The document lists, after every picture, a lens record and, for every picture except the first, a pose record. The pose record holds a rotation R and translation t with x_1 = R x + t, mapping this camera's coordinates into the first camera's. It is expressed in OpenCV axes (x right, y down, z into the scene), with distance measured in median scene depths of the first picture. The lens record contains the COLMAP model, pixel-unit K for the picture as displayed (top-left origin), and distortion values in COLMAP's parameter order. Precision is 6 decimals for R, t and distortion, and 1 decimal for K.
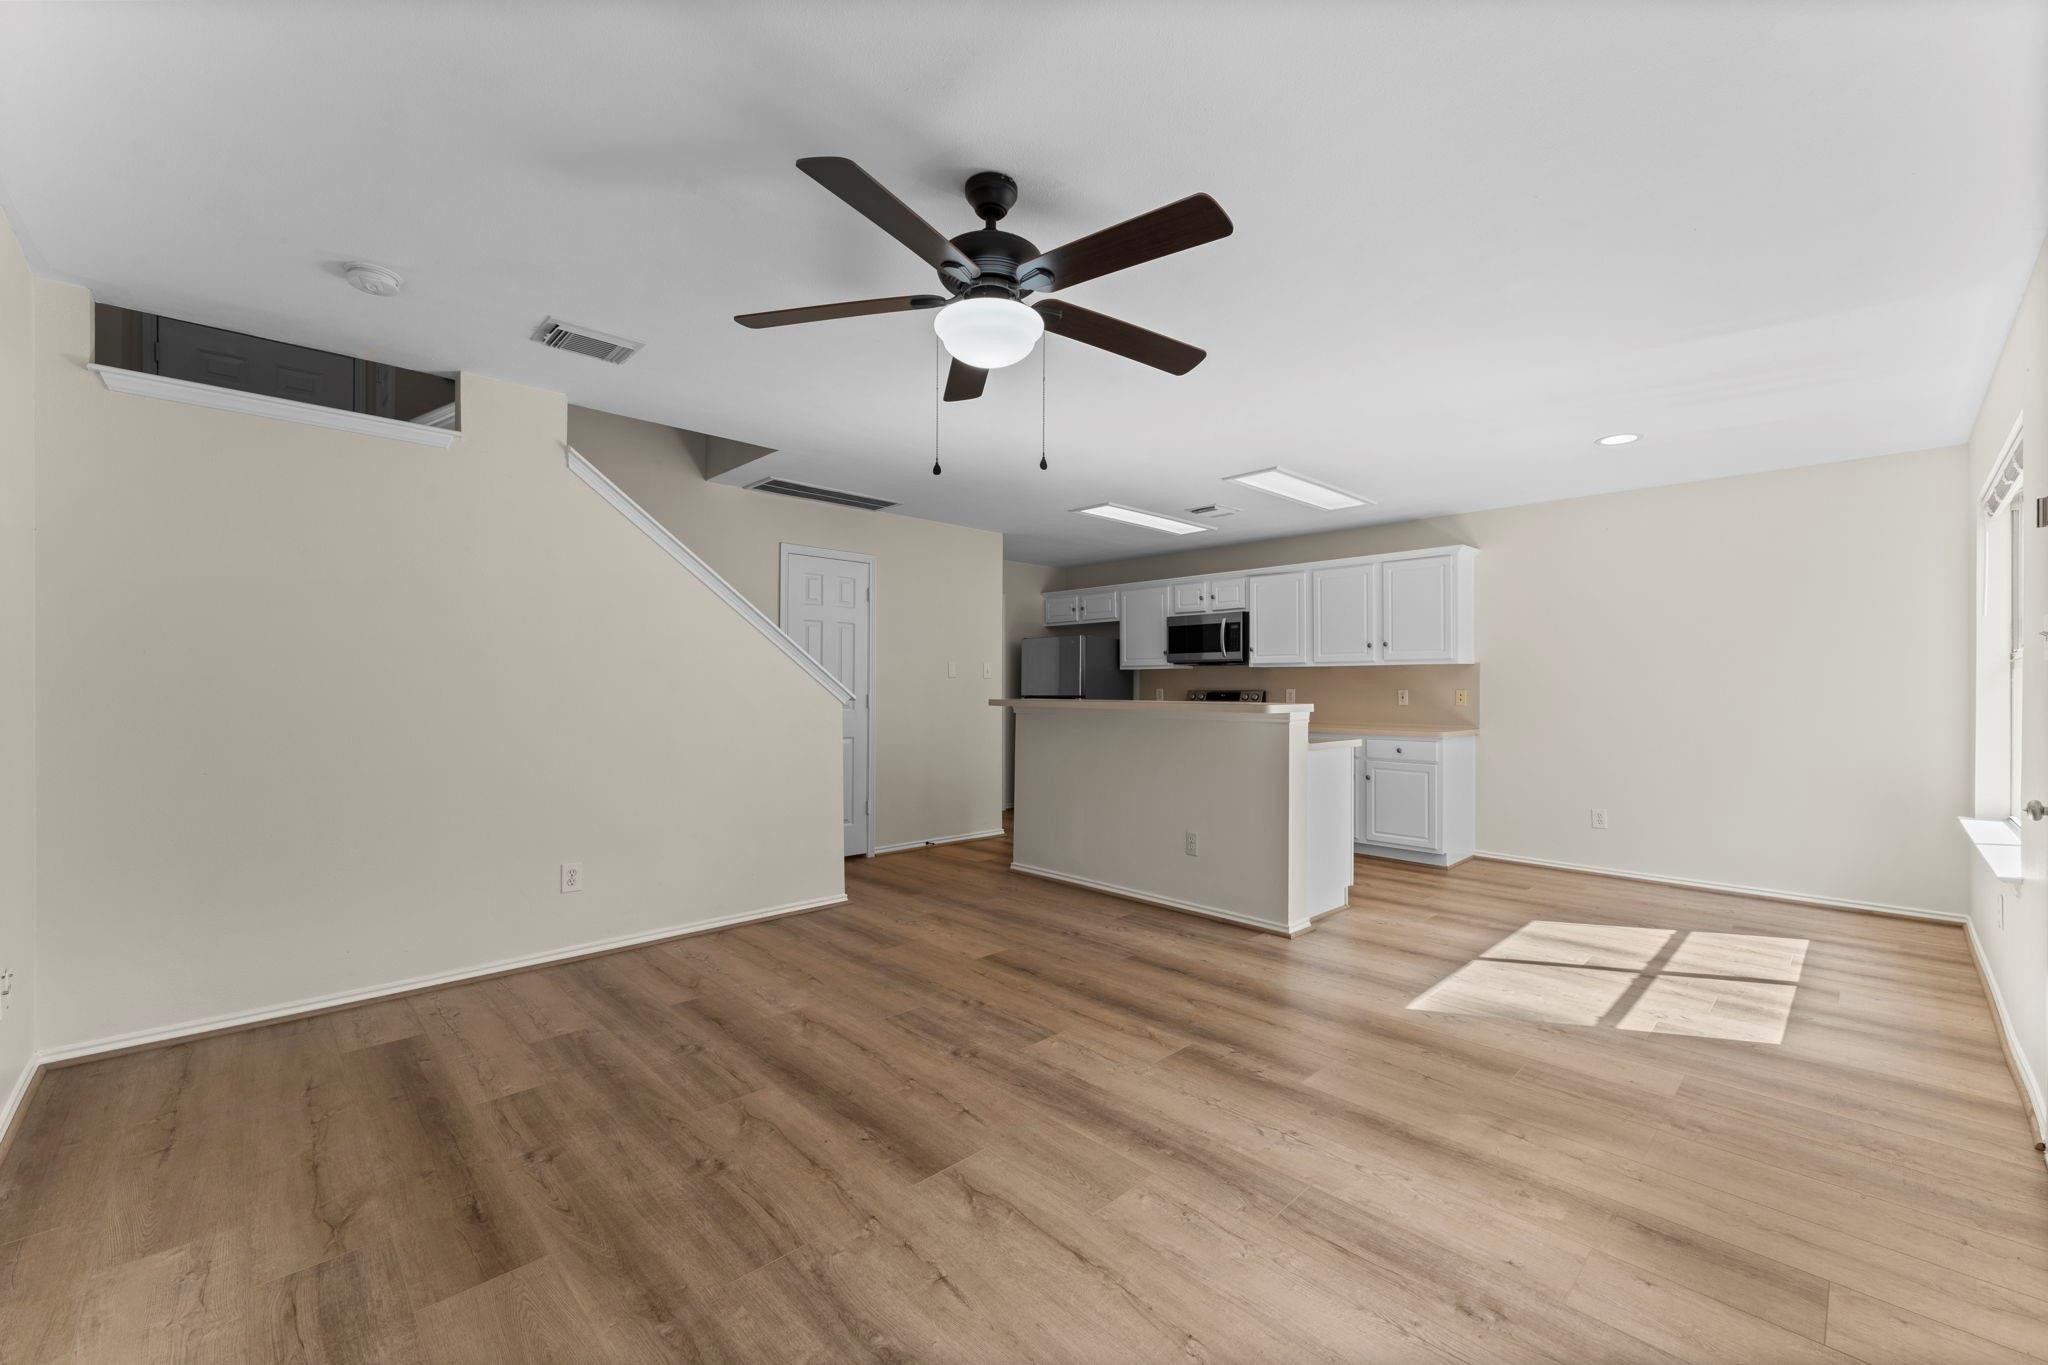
lens RADIAL K [[826.6, 0, 1024.0], [0, 826.6, 682.5], [0, 0, 1]] dist [-0.001818, -0.000043]
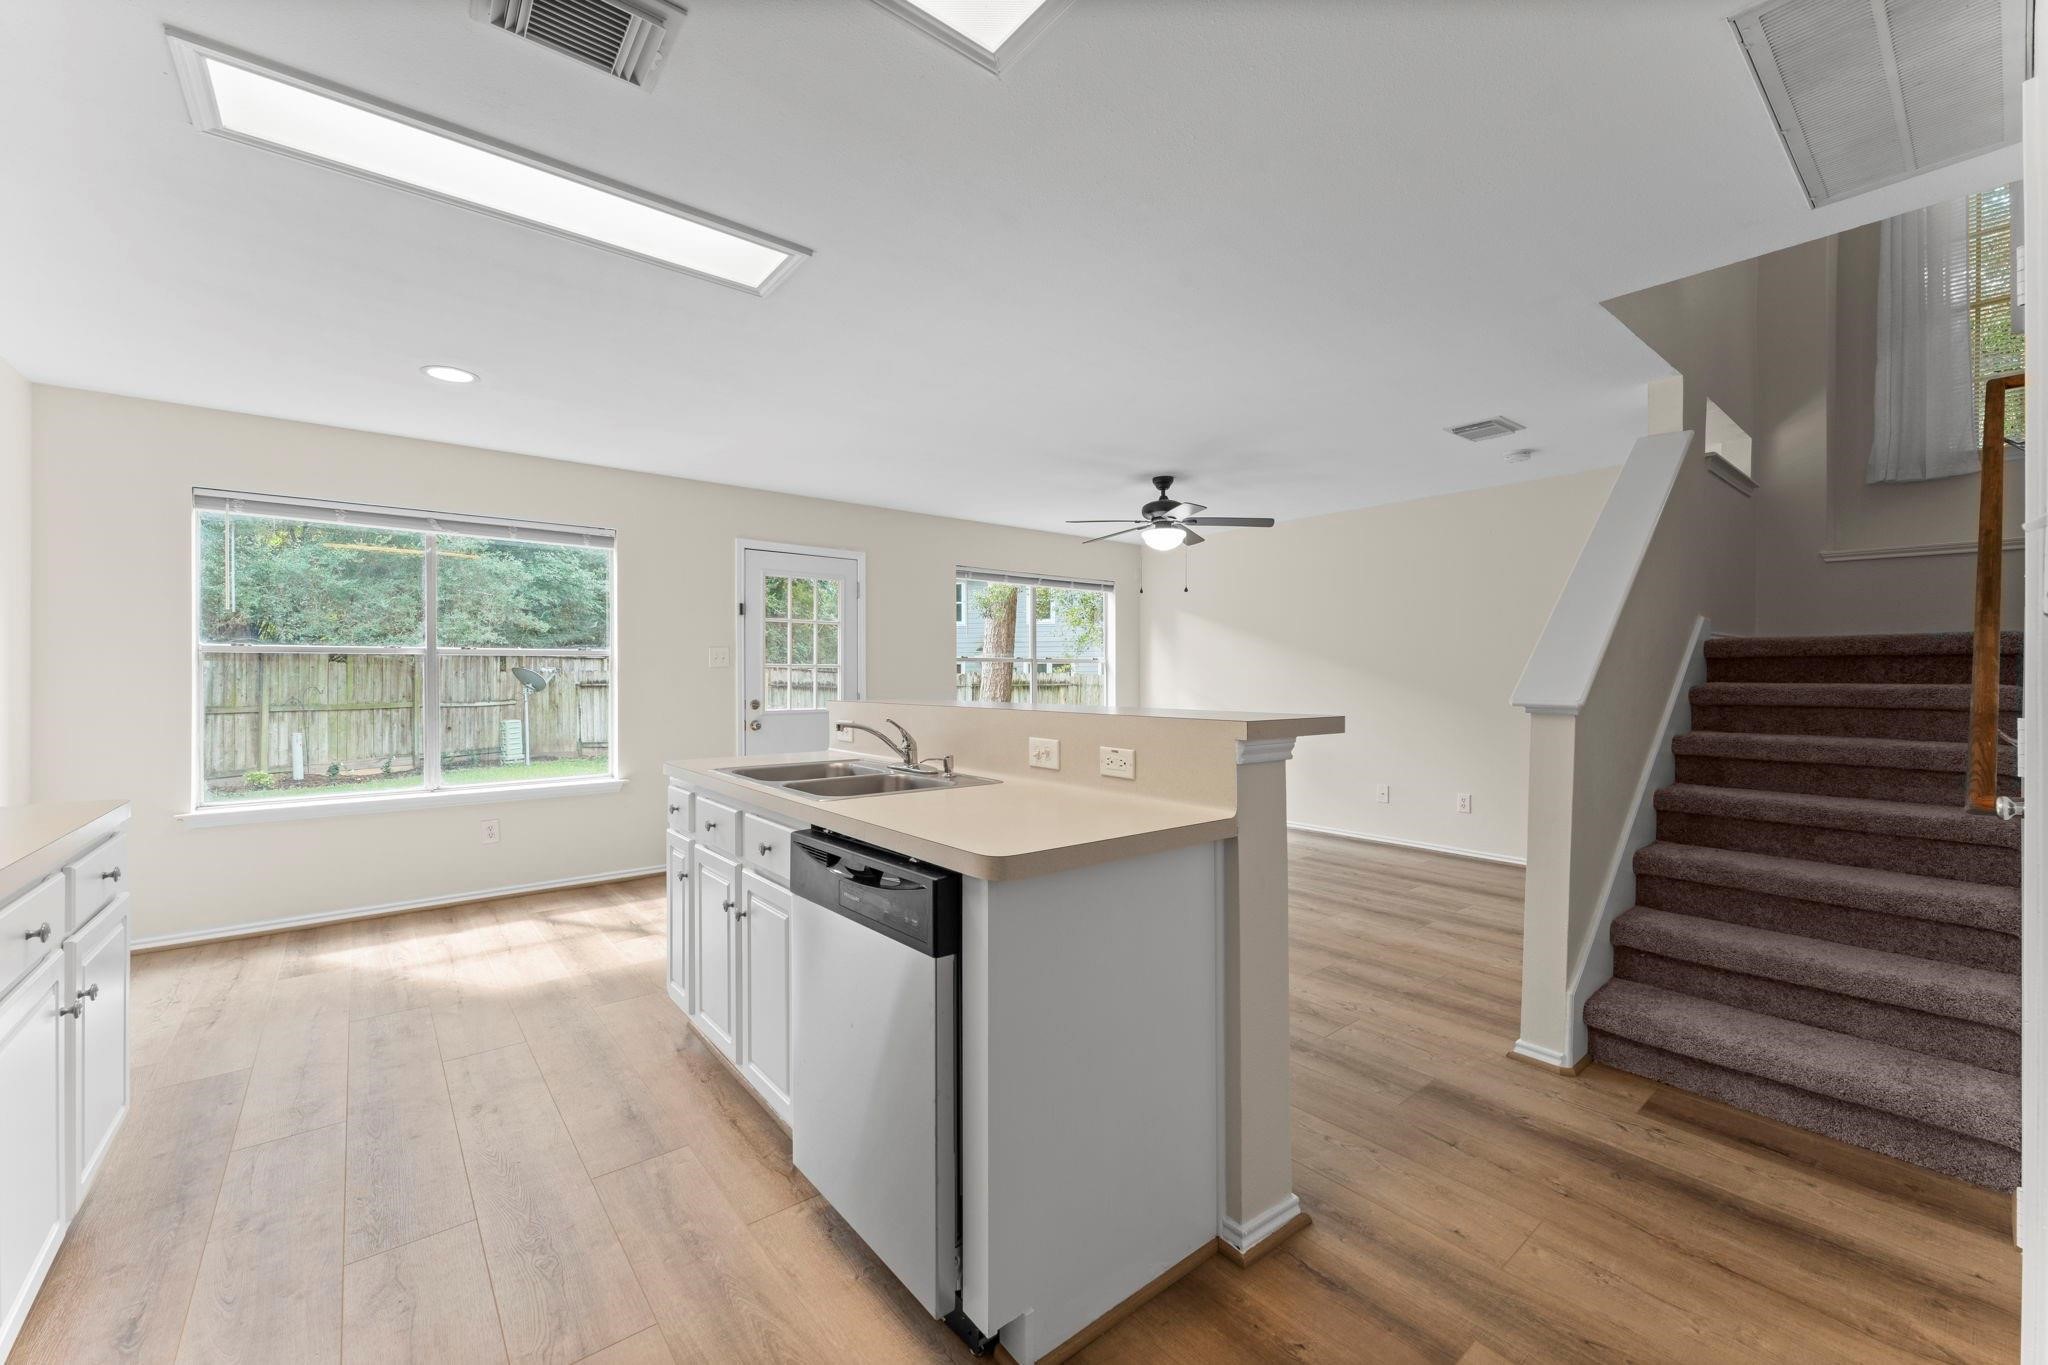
lens RADIAL K [[813.4, 0, 1026.8], [0, 813.4, 670.6], [0, 0, 1]] dist [-0.001823, -0.000189]
pose [[-0.997070, -0.000720, 0.076490, 0.081198], [-0.001688, 0.999919, -0.012596, 0.004329], [-0.076475, -0.012688, -0.996991, 1.538160]]
